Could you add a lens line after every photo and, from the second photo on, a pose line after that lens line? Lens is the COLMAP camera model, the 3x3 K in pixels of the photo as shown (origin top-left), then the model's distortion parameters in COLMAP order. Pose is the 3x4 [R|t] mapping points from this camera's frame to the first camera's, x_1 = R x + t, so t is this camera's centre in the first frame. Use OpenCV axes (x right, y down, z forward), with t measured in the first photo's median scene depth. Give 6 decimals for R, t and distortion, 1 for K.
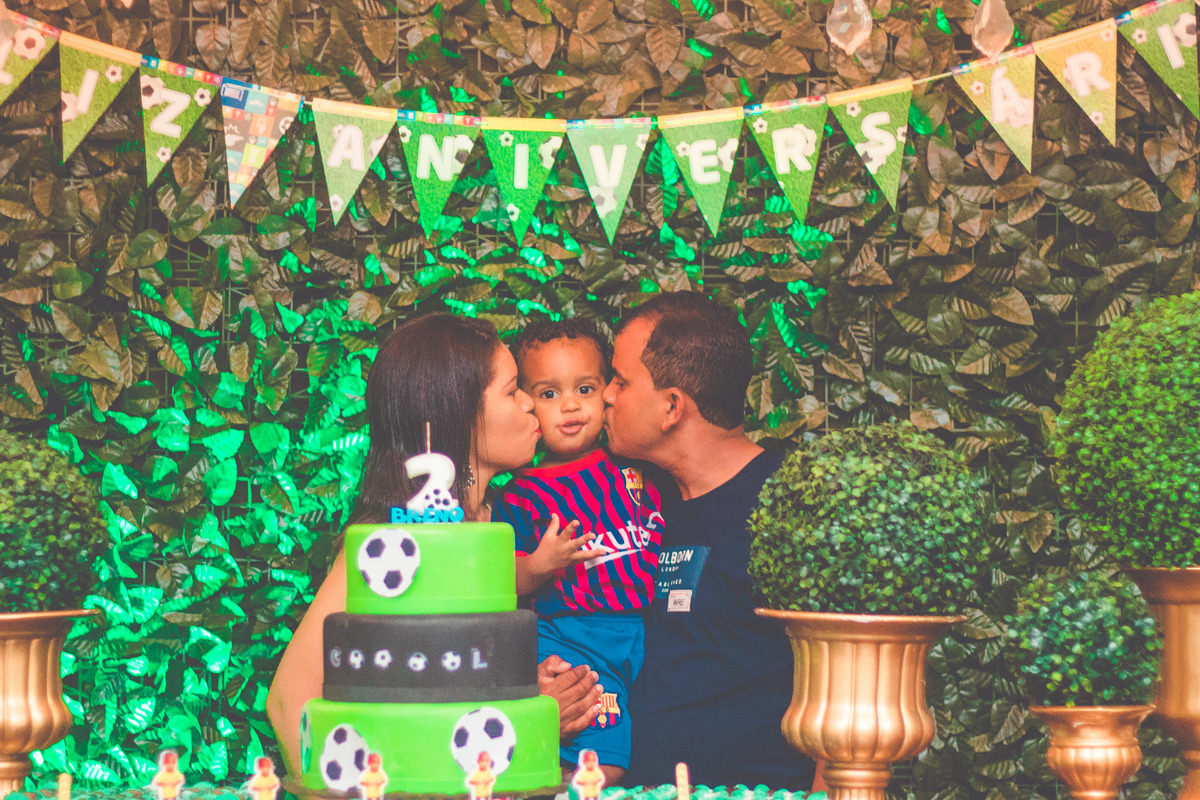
lens RADIAL K [[3562.8, 0, 605.1], [0, 3562.8, 489.9], [0, 0, 1]] dist [-0.119222, 0.262583]
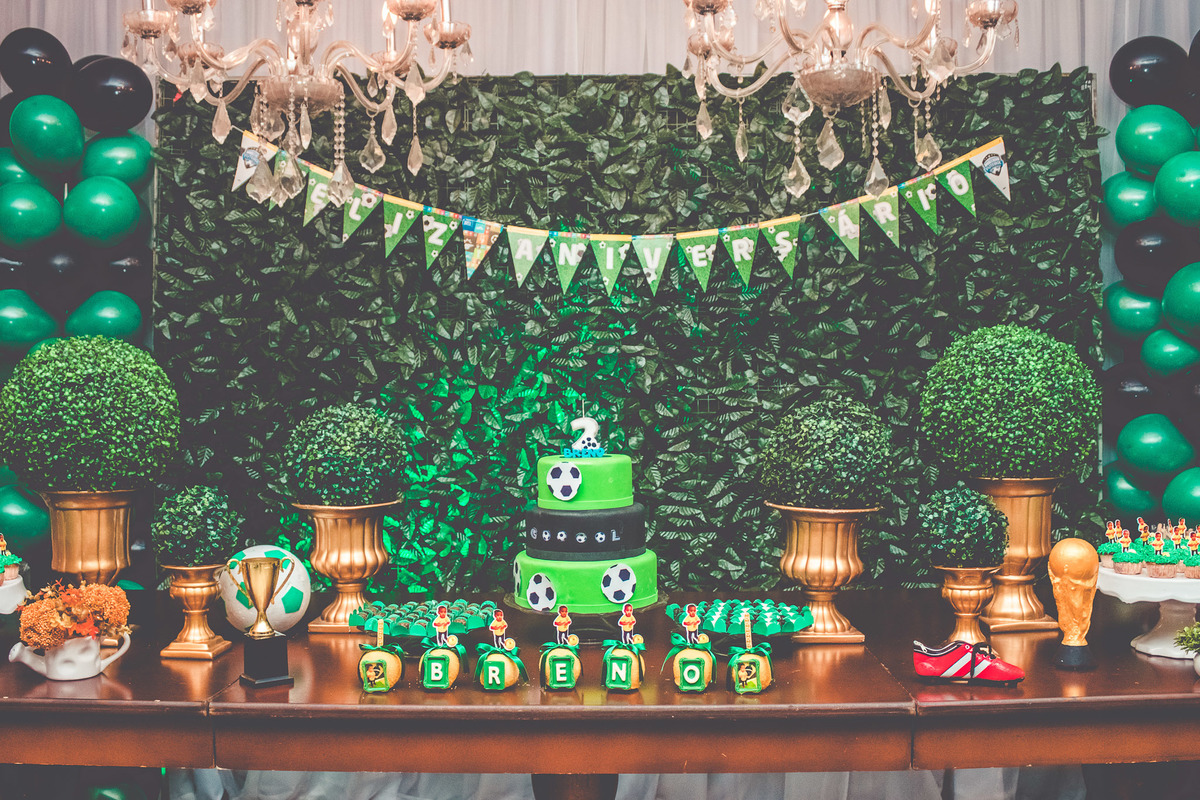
lens RADIAL K [[1205.8, 0, 597.3], [0, 1205.8, 420.1], [0, 0, 1]] dist [-0.166529, 0.158665]
pose [[0.999932, -0.007323, 0.009117, -0.037662], [0.006946, 0.999147, 0.040717, -0.026259], [-0.009407, -0.040651, 0.999129, 0.305890]]
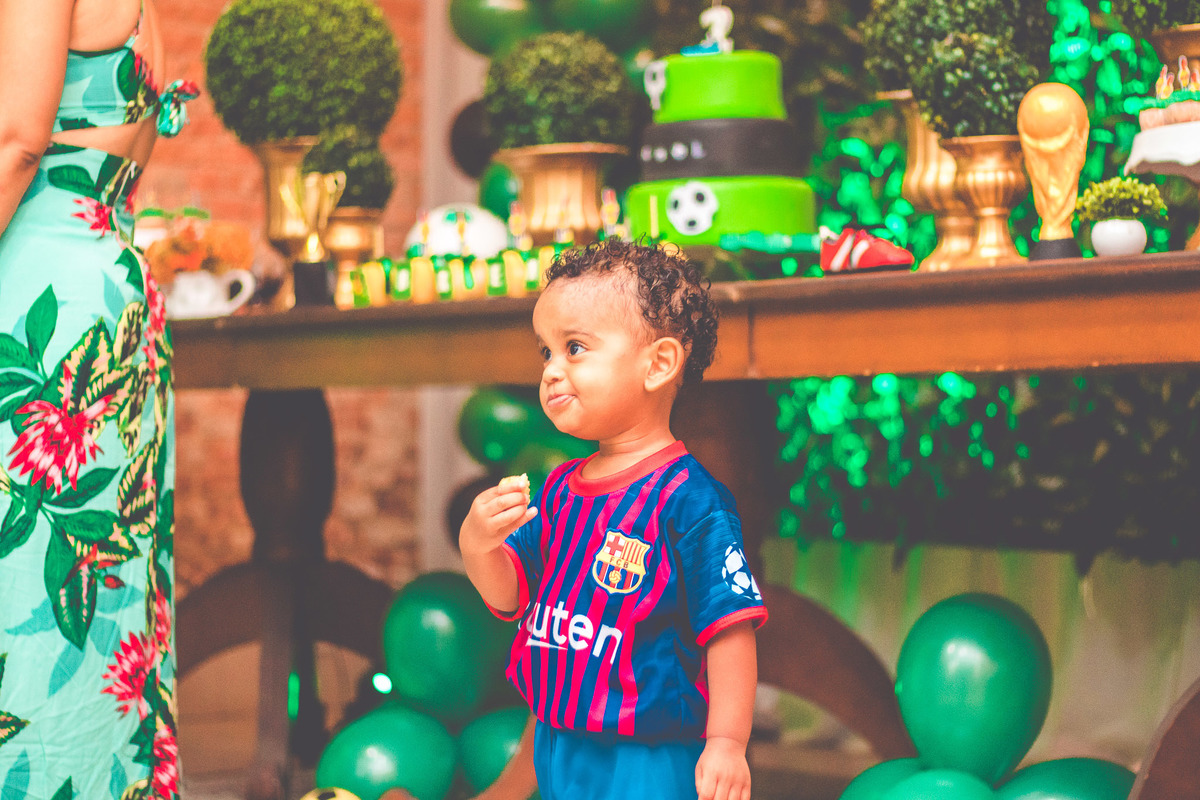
lens RADIAL K [[2826.6, 0, 610.4], [0, 2826.6, 400.6], [0, 0, 1]] dist [-0.075645, -0.288390]
pose [[0.693345, -0.009199, -0.720547, 0.550908], [0.023308, 0.999682, 0.009665, 0.101219], [0.720229, -0.023495, 0.693338, 0.166117]]
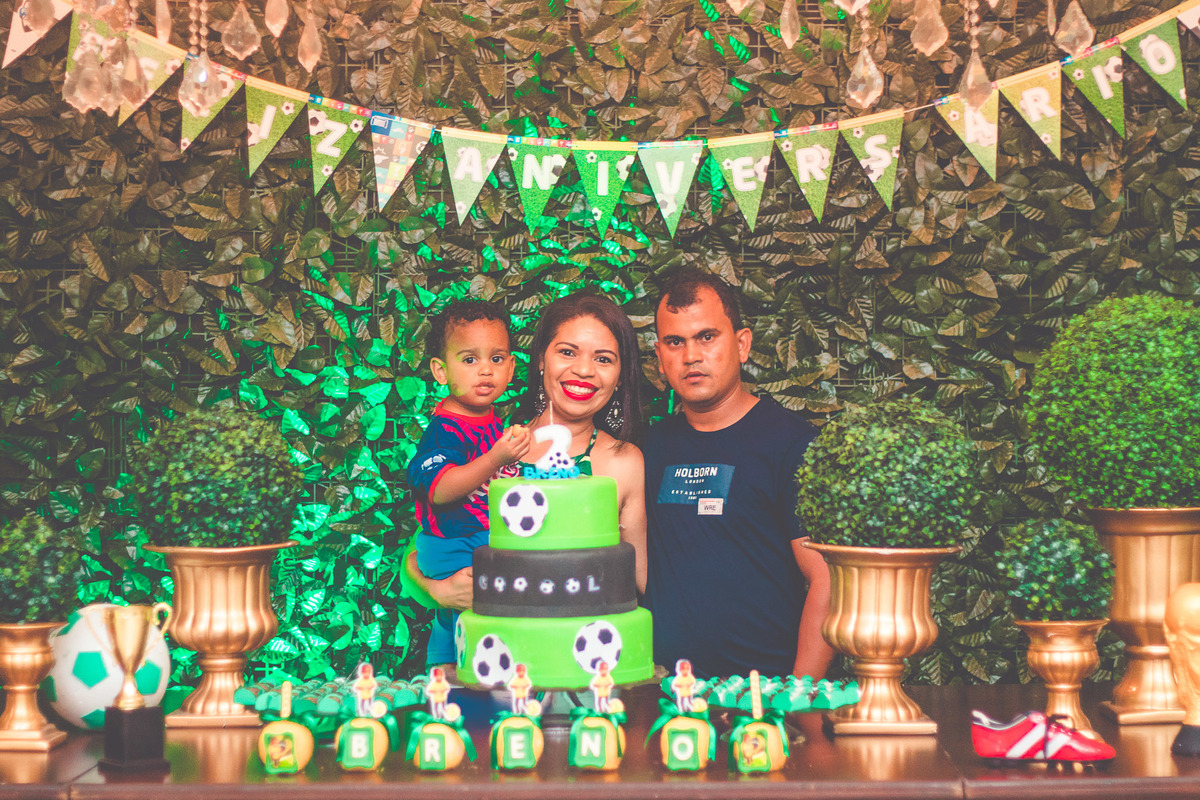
lens RADIAL K [[2826.6, 0, 610.4], [0, 2826.6, 400.6], [0, 0, 1]] dist [-0.075645, -0.288390]
pose [[0.999973, -0.007195, 0.001615, -0.023059], [0.007155, 0.999702, 0.023322, -0.033804], [-0.001783, -0.023310, 0.999727, -0.032549]]
